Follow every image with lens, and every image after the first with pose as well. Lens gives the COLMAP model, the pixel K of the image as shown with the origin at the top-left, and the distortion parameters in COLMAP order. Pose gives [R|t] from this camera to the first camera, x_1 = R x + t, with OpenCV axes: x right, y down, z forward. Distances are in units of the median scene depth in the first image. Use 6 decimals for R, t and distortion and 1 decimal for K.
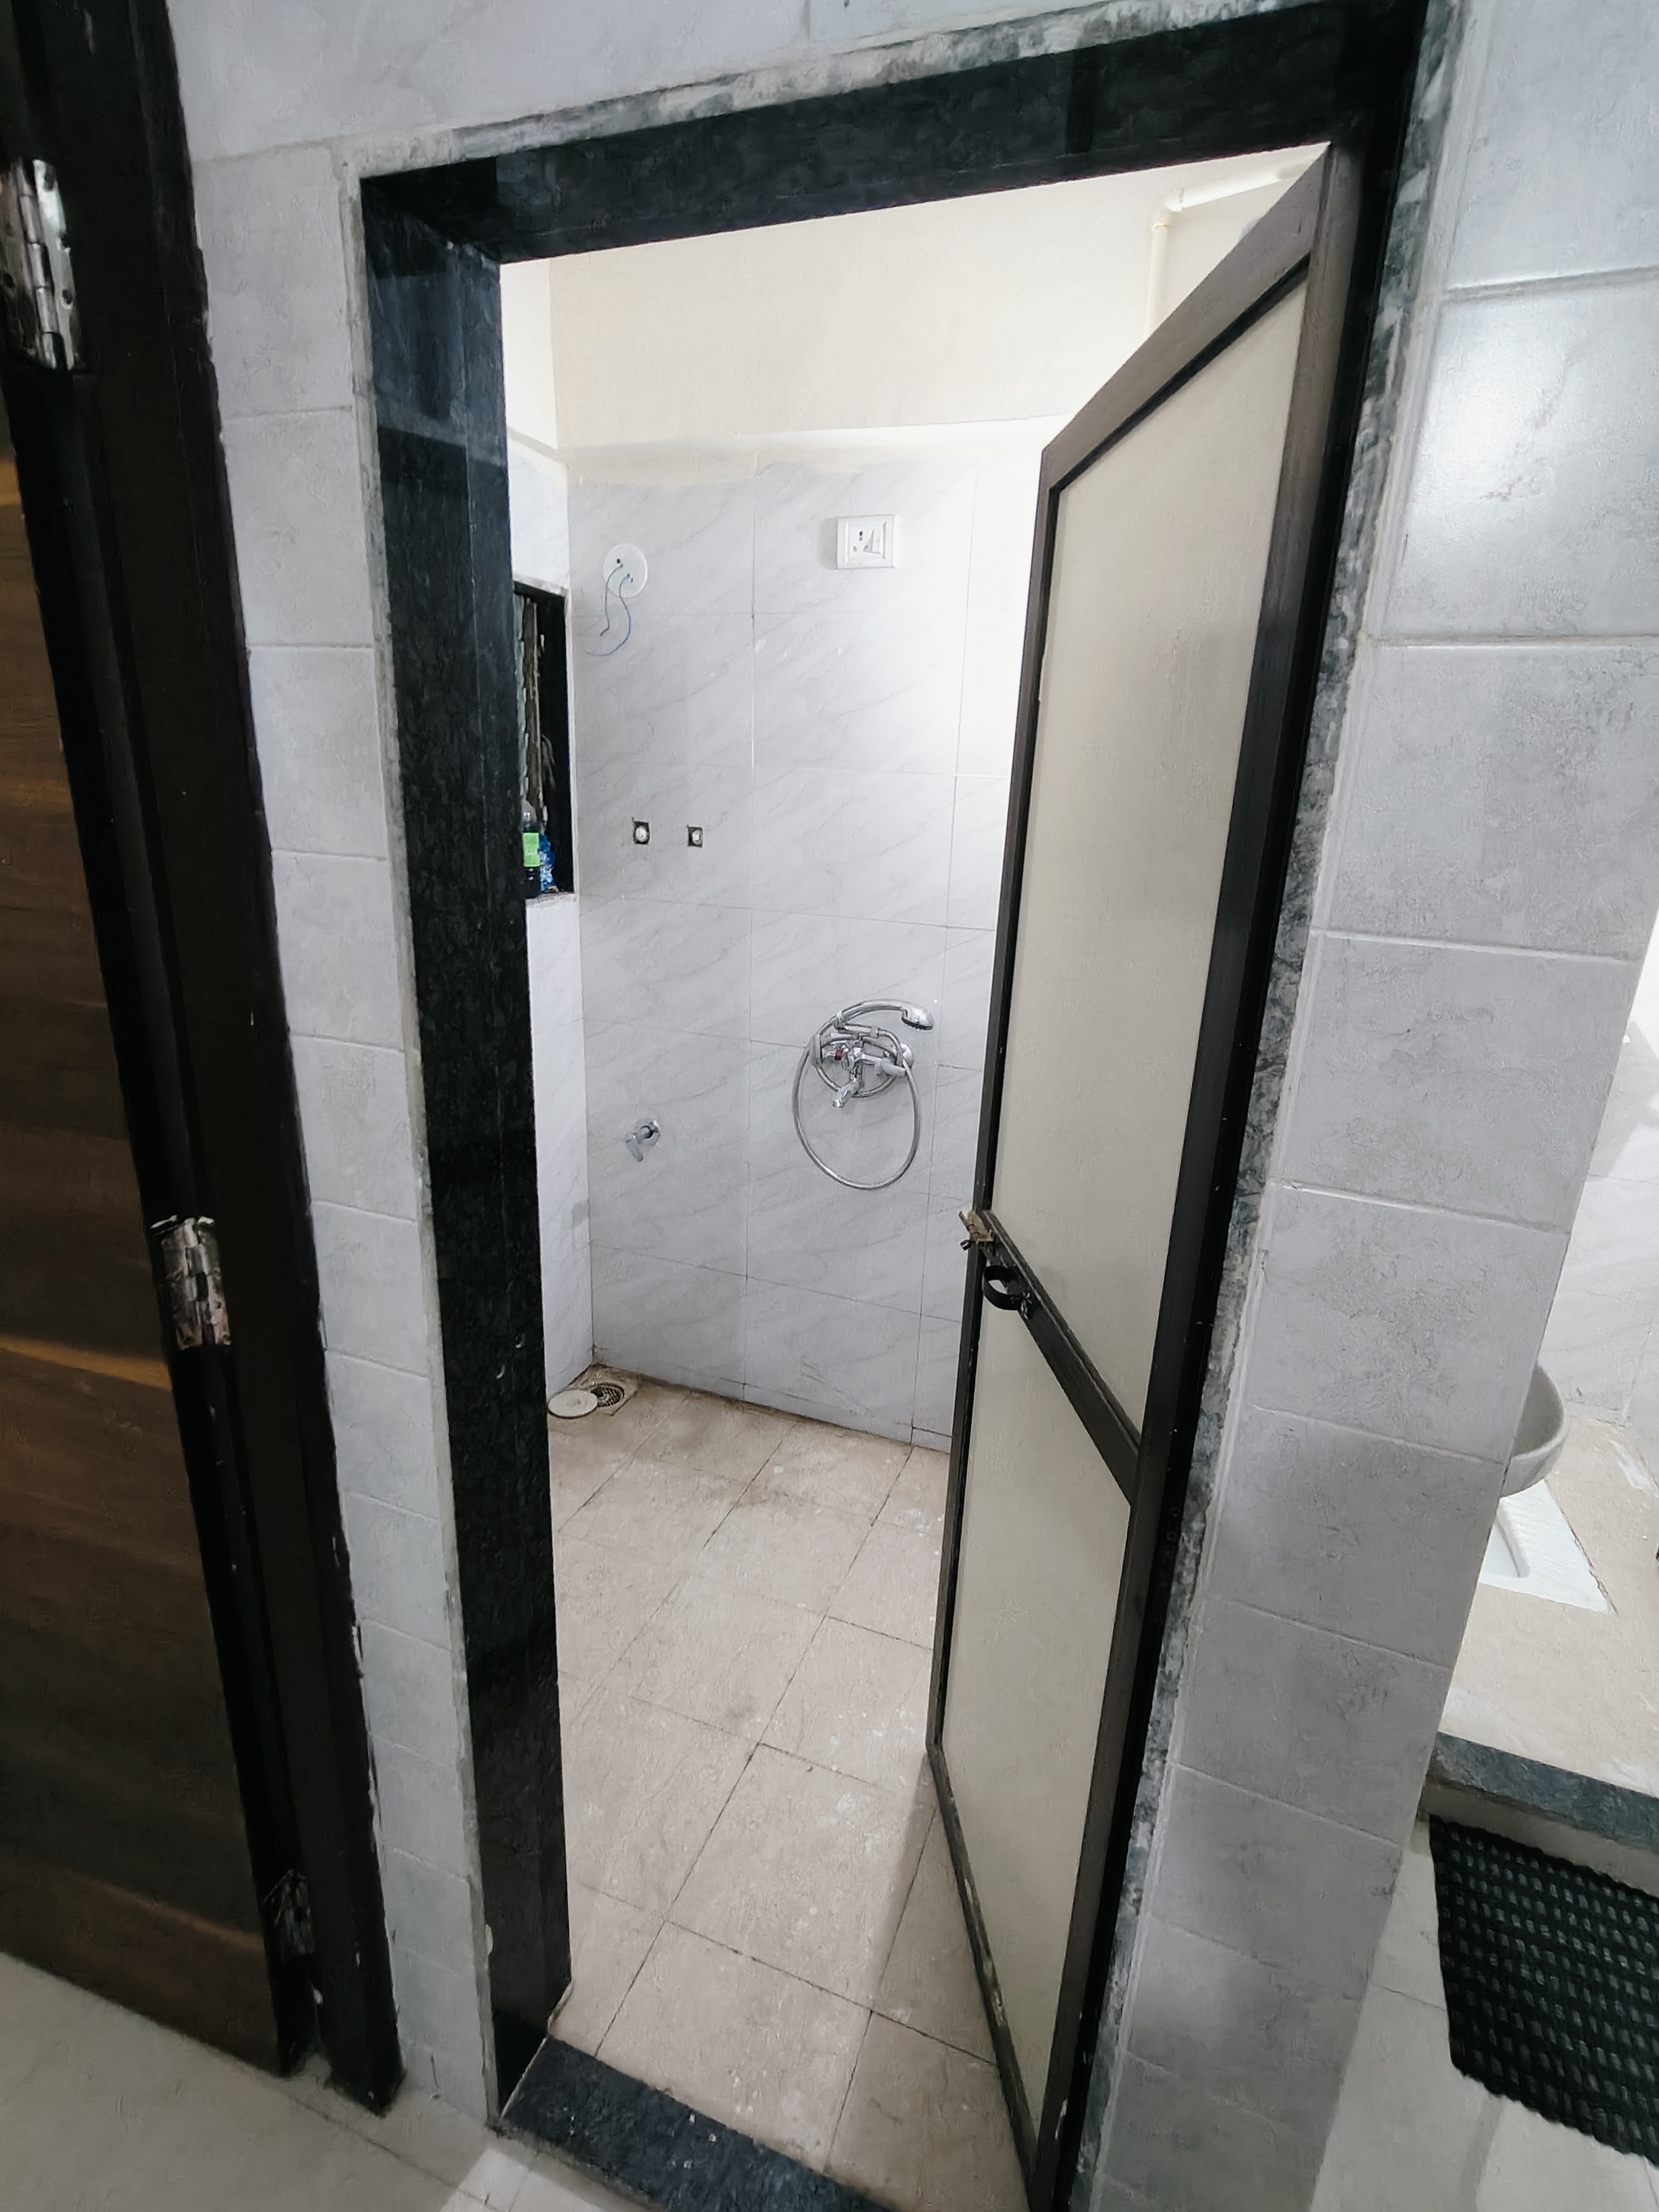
lens RADIAL K [[1051.0, 0, 830.6], [0, 1051.0, 1105.3], [0, 0, 1]] dist [0.000490, 0.000005]
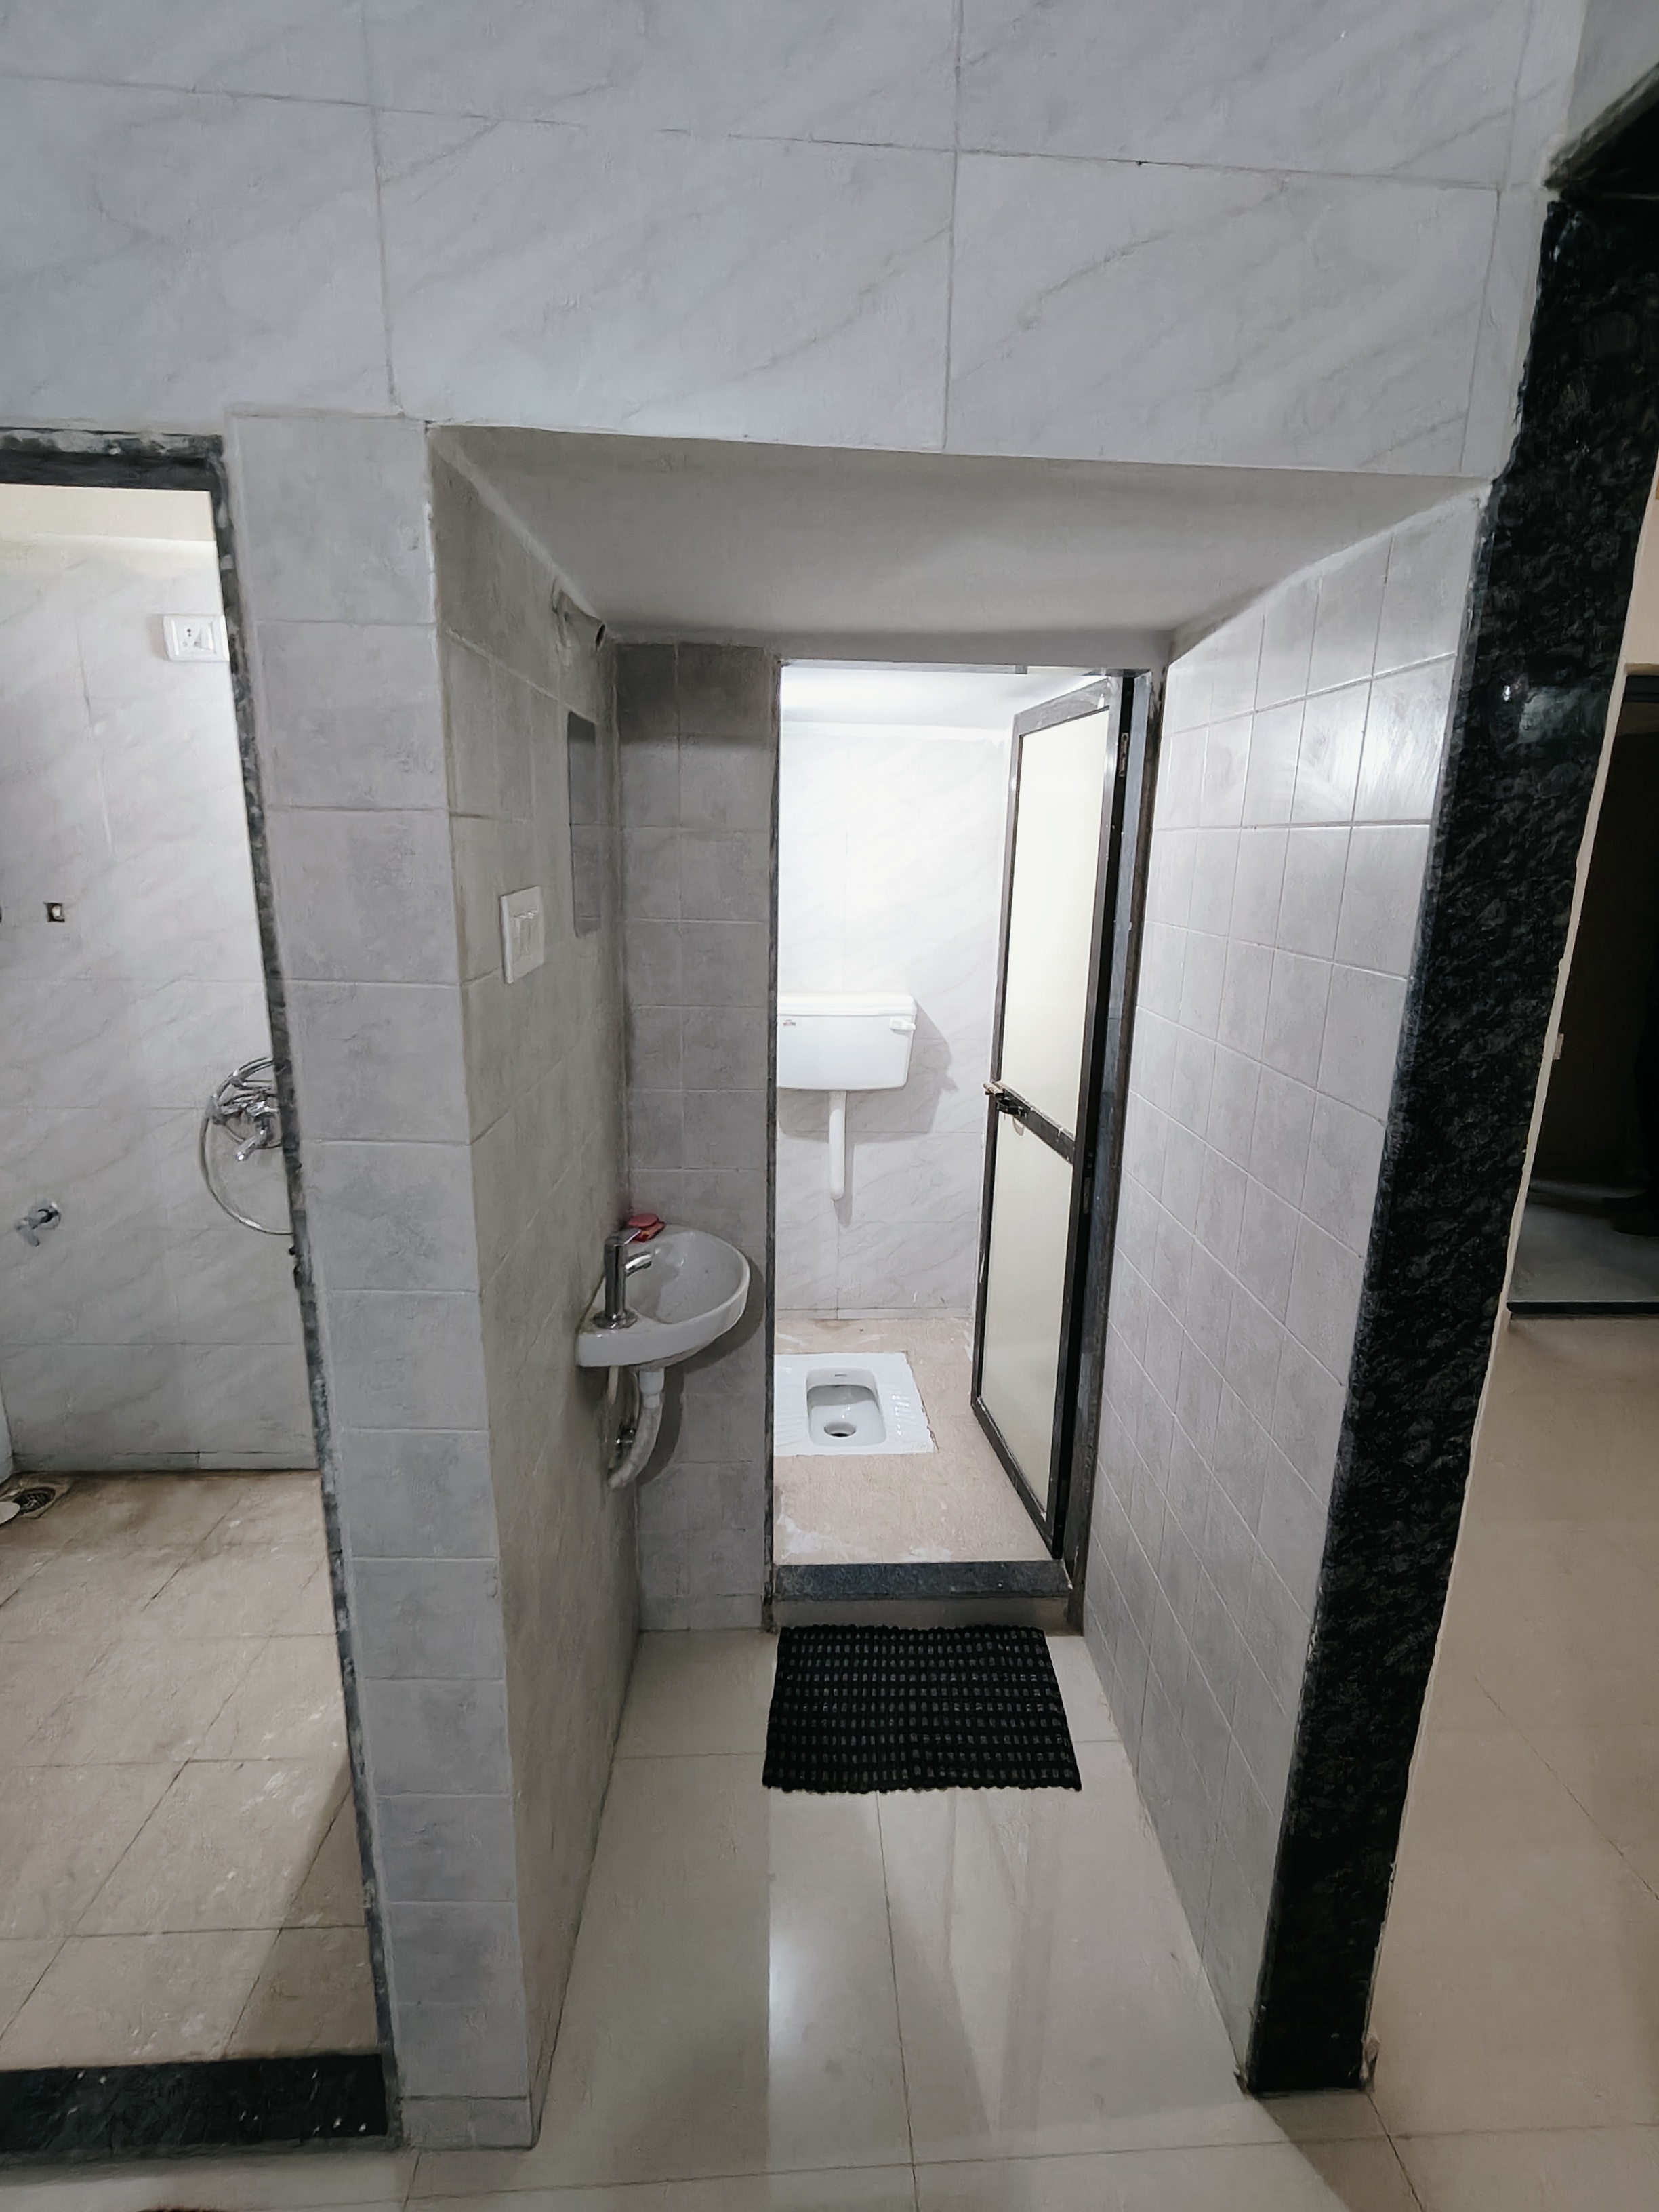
lens RADIAL K [[1051.0, 0, 839.4], [0, 1051.0, 1100.4], [0, 0, 1]] dist [0.000490, 0.000005]
pose [[0.913909, -0.118622, 0.388199, 0.145553], [0.135325, 0.990674, -0.015866, 0.038659], [-0.382697, 0.067033, 0.921439, -0.197704]]
